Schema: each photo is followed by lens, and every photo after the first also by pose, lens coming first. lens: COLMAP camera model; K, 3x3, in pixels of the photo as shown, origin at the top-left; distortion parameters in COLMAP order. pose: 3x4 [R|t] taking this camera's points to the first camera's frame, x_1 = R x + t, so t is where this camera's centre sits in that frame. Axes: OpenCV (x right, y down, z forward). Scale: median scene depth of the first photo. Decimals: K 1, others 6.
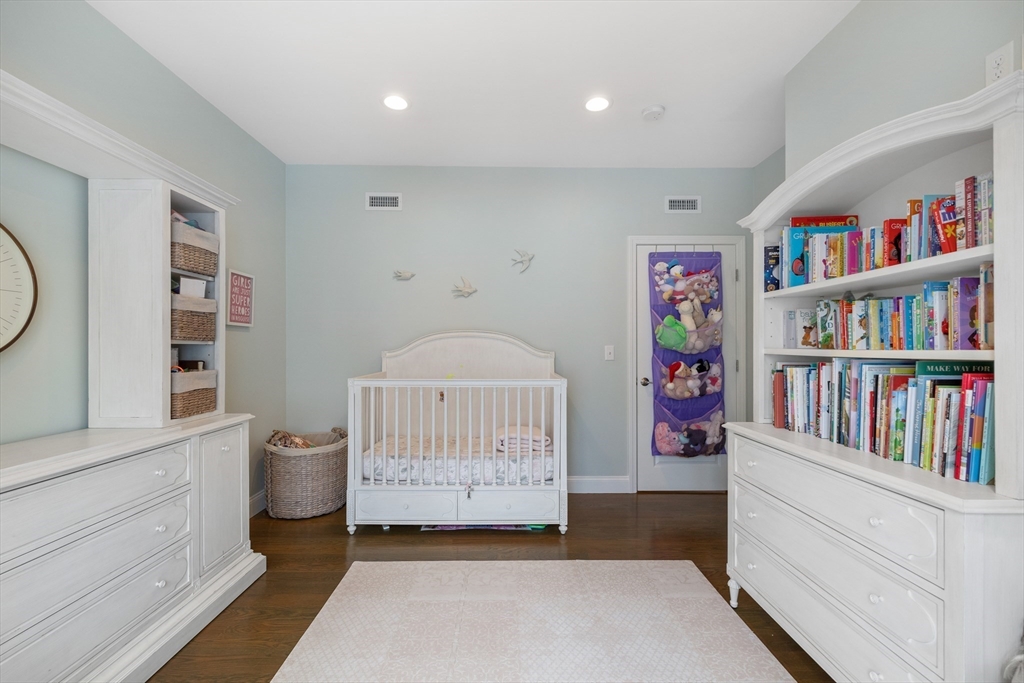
lens RADIAL K [[438.9, 0, 512.4], [0, 438.9, 345.5], [0, 0, 1]] dist [0.002597, -0.000847]
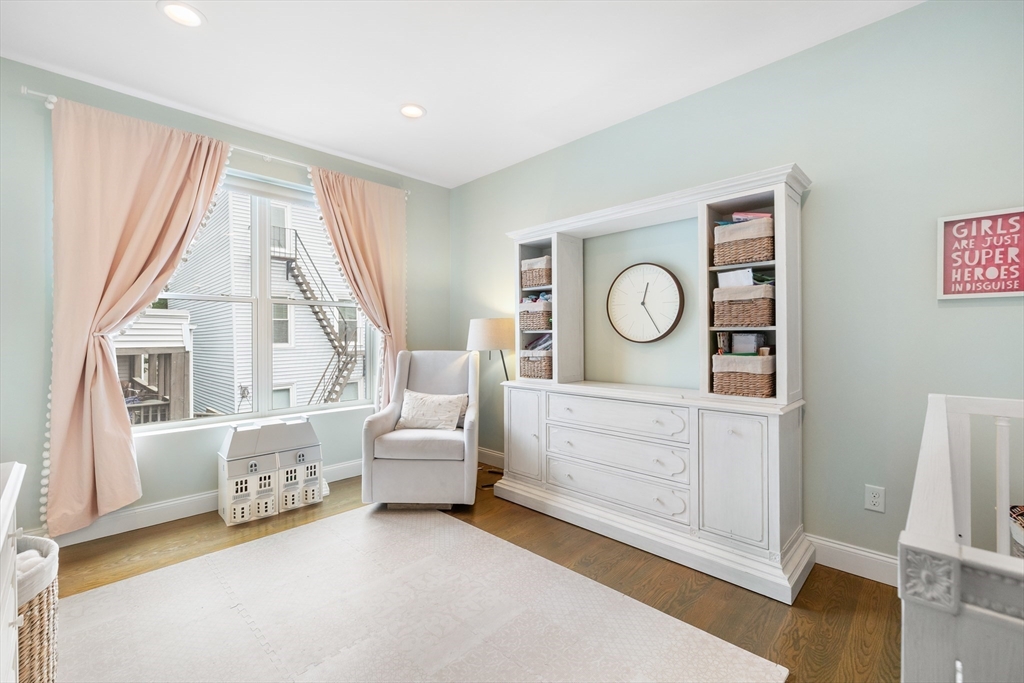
lens RADIAL K [[438.9, 0, 514.5], [0, 438.9, 340.4], [0, 0, 1]] dist [0.002597, -0.000847]
pose [[-0.711927, 0.006190, -0.702226, 0.308382], [0.005175, 0.999980, 0.003568, 0.011174], [0.702235, -0.001094, -0.711945, 0.995079]]
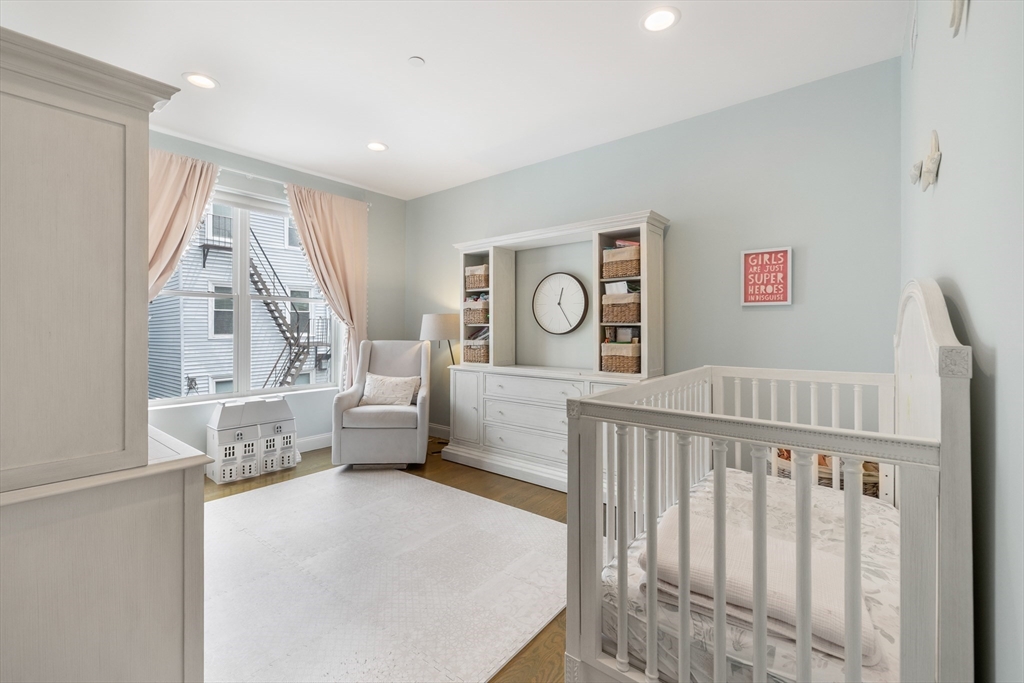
lens RADIAL K [[448.7, 0, 509.5], [0, 448.7, 330.8], [0, 0, 1]] dist [-0.000563, -0.000170]
pose [[-0.646867, -0.001537, -0.762601, 0.494094], [-0.000734, 0.999999, -0.001393, 0.013092], [0.762602, -0.000342, -0.646868, 1.229917]]
